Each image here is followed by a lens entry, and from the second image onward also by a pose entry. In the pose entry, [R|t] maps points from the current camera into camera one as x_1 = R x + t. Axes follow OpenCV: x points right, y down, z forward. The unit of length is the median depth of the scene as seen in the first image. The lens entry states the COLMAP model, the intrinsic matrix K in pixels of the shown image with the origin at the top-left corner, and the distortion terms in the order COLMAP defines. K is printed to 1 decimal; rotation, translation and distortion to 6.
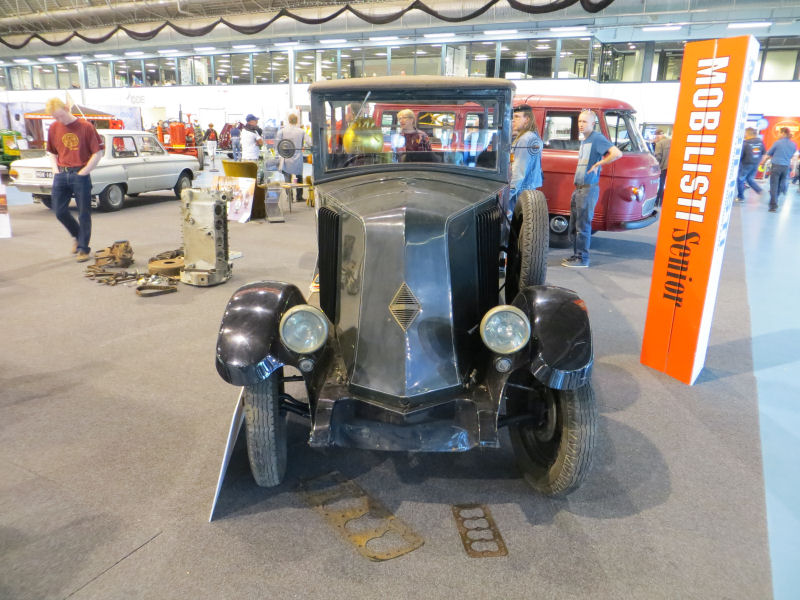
lens RADIAL K [[596.1, 0, 400.0], [0, 596.1, 300.0], [0, 0, 1]] dist [-0.052904, 0.005537]
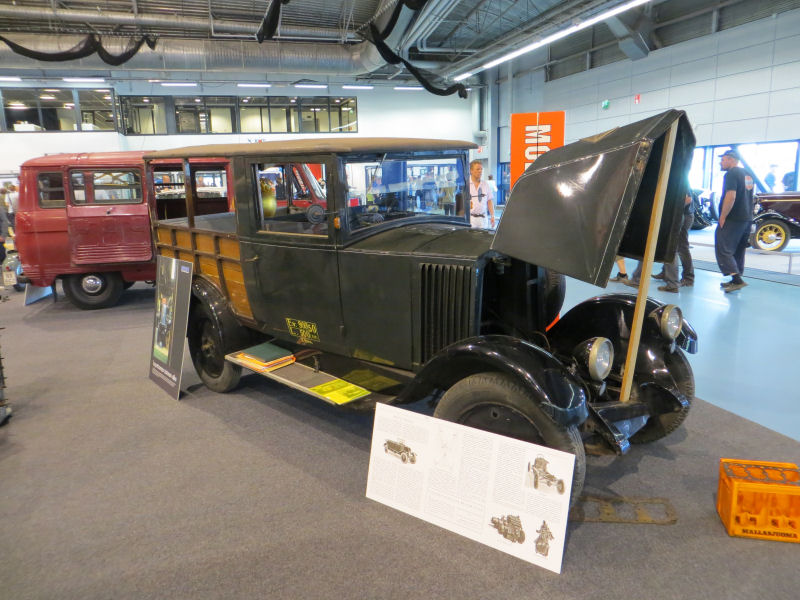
lens RADIAL K [[596.1, 0, 400.0], [0, 596.1, 300.0], [0, 0, 1]] dist [-0.052904, 0.005537]
pose [[0.680584, -0.173070, 0.711936, -0.097891], [0.230019, 0.973043, 0.016655, -0.013204], [-0.695627, 0.152424, 0.702047, 0.036874]]
